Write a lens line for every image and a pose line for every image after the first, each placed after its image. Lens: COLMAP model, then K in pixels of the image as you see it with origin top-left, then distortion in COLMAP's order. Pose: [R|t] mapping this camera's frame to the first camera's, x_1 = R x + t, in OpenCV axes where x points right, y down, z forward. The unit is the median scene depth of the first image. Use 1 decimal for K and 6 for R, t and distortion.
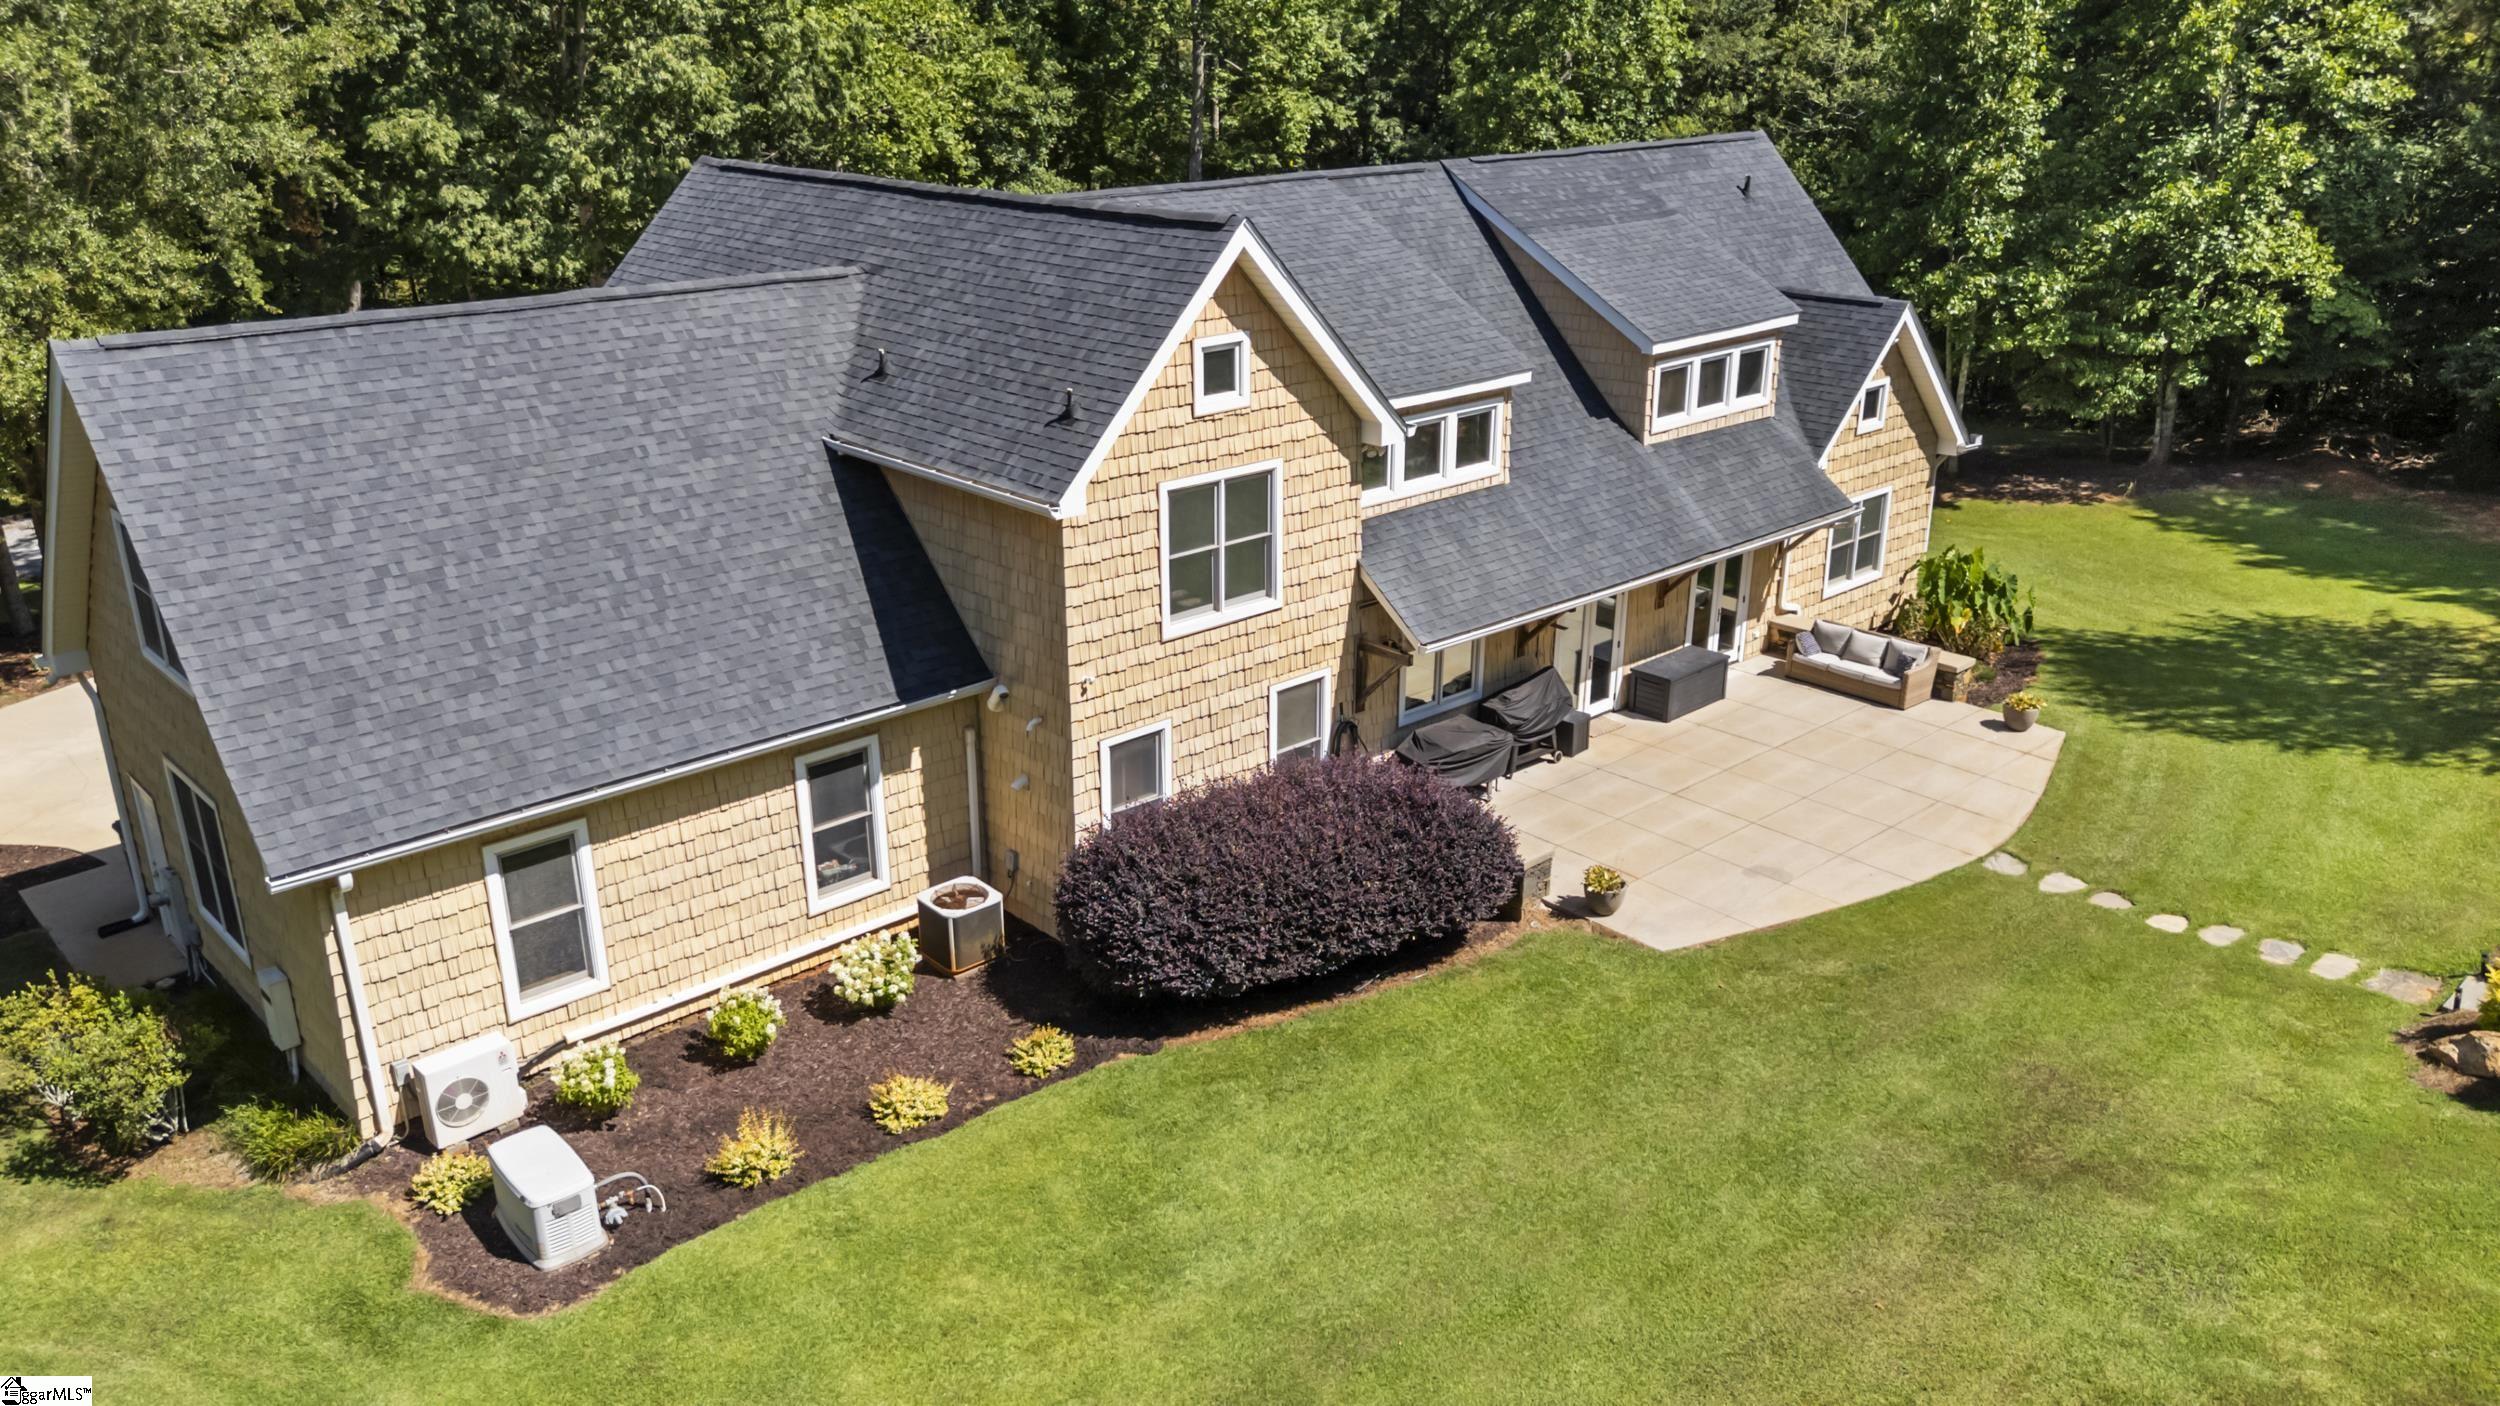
lens RADIAL K [[1838.3, 0, 1250.0], [0, 1838.3, 703.0], [0, 0, 1]] dist [0.077178, -0.069998]
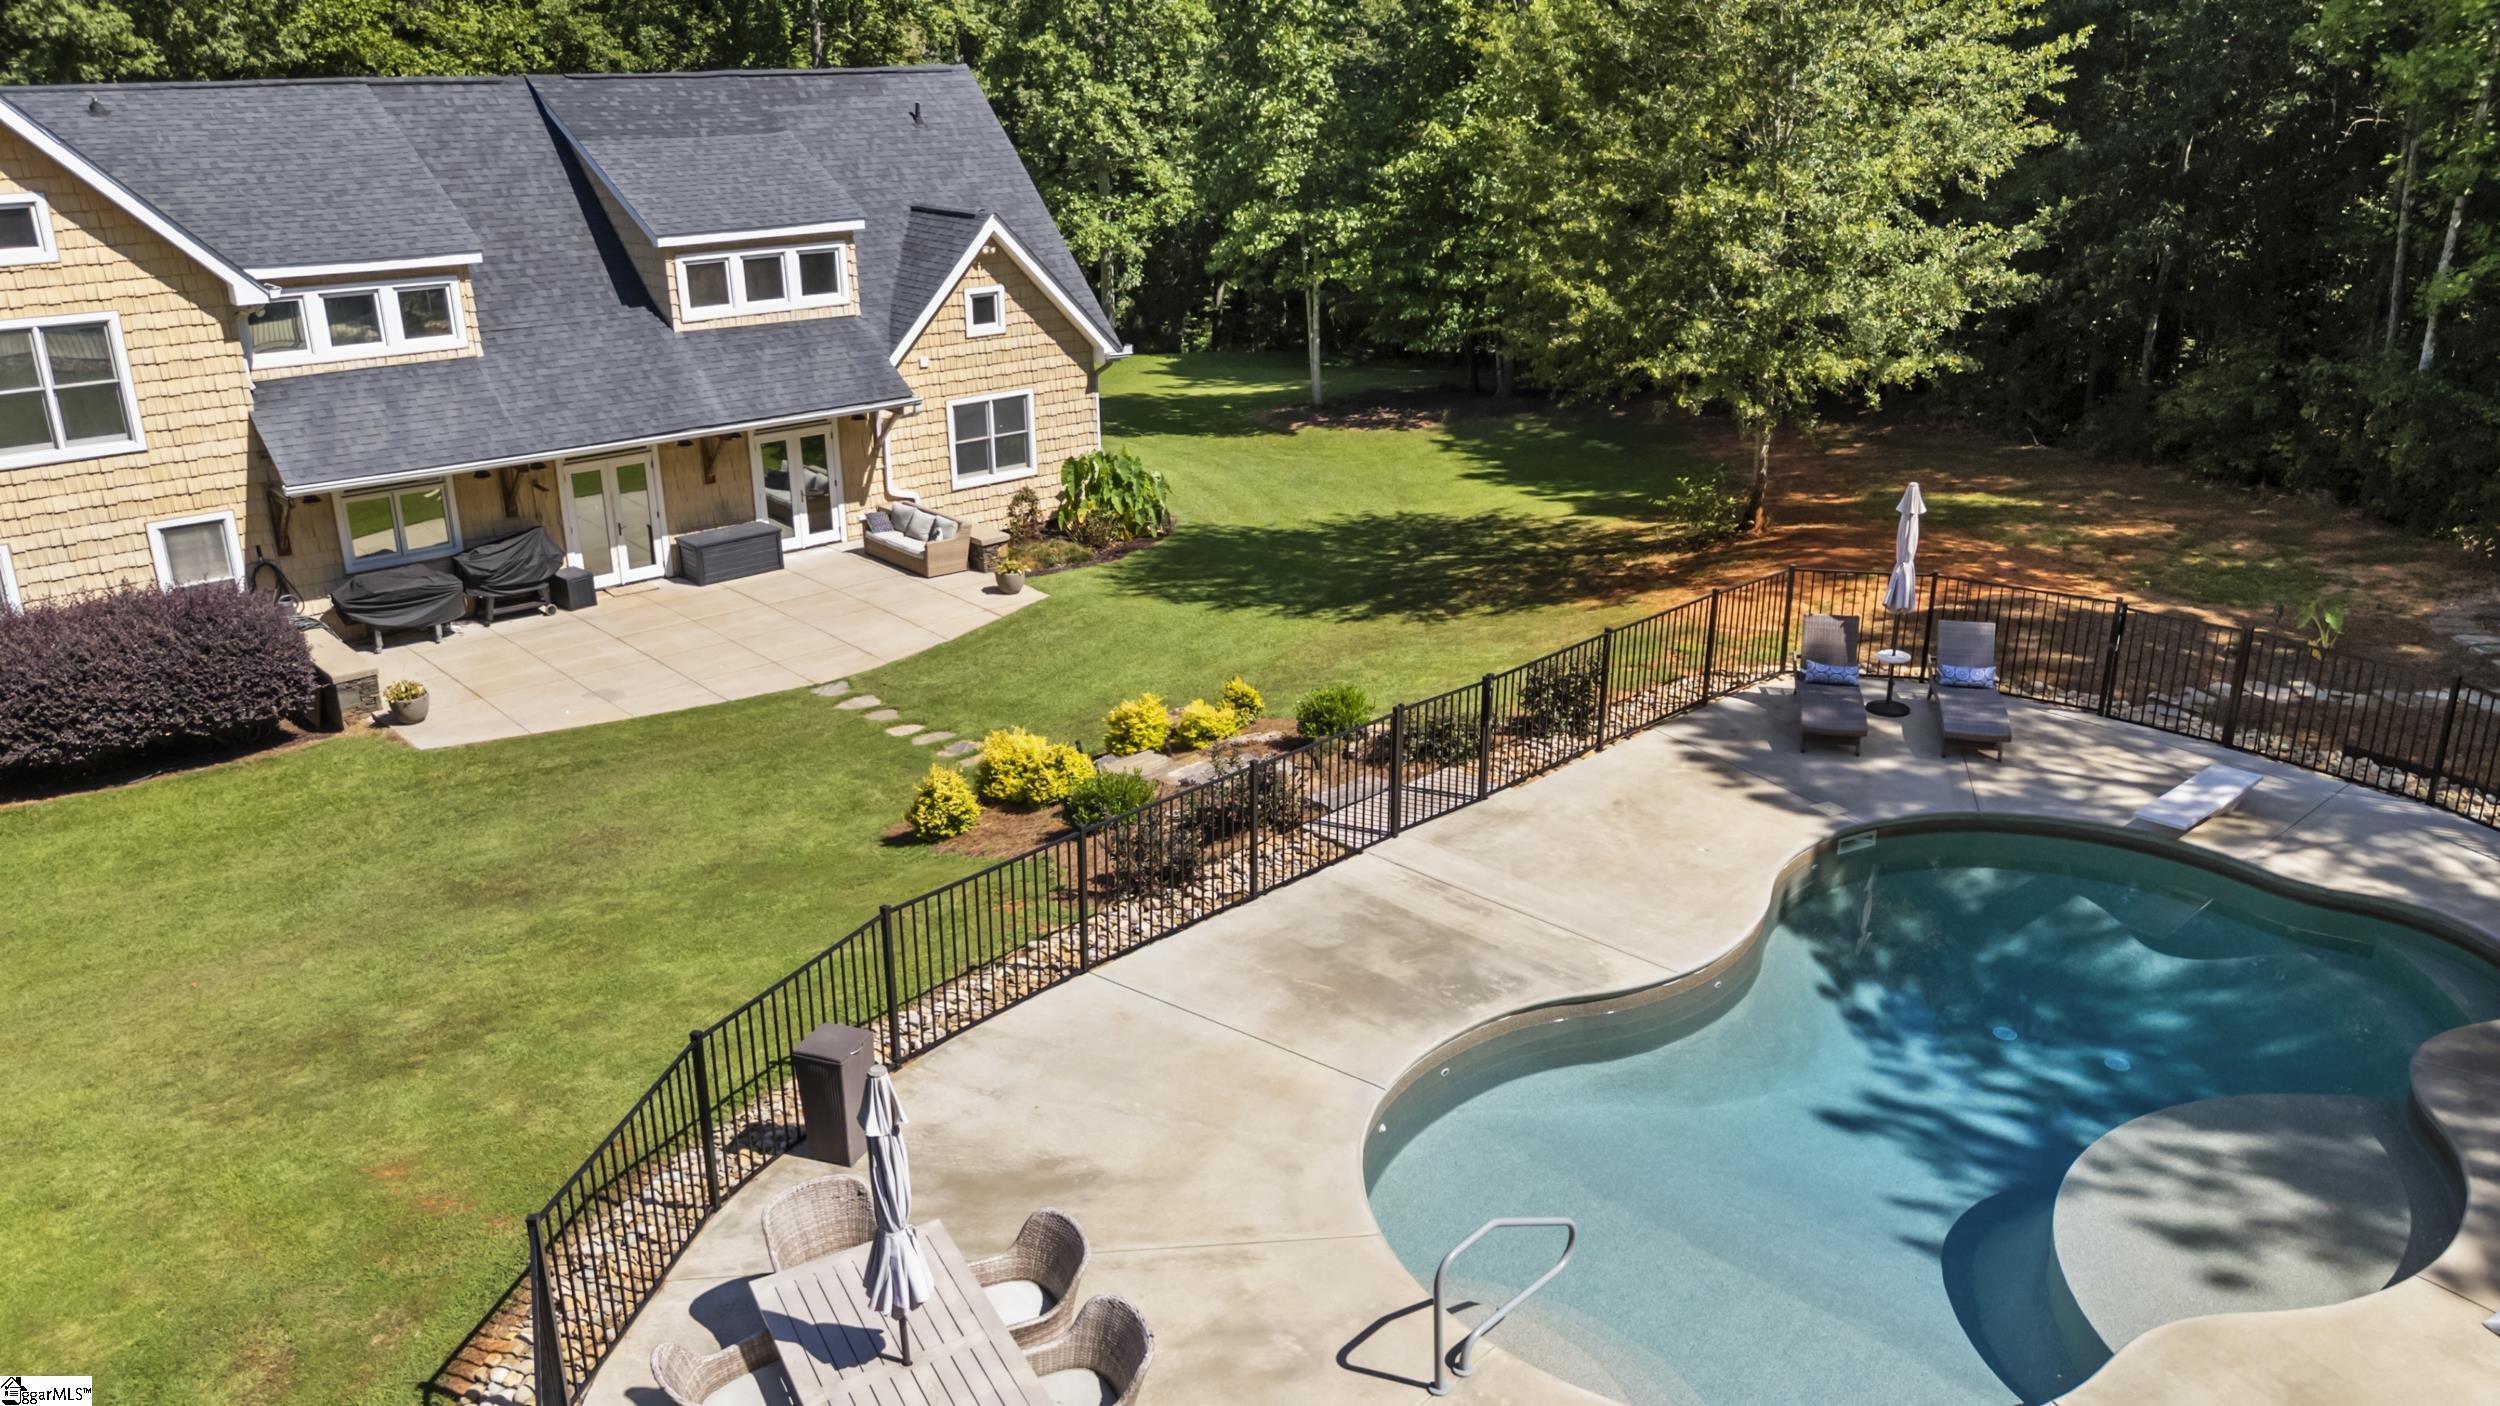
lens RADIAL K [[1838.3, 0, 1250.0], [0, 1838.3, 703.0], [0, 0, 1]] dist [0.077178, -0.069998]
pose [[0.999672, 0.005623, -0.024969, 0.574316], [-0.005731, 0.999975, -0.004247, 0.081872], [0.024945, 0.004389, 0.999679, -0.088959]]
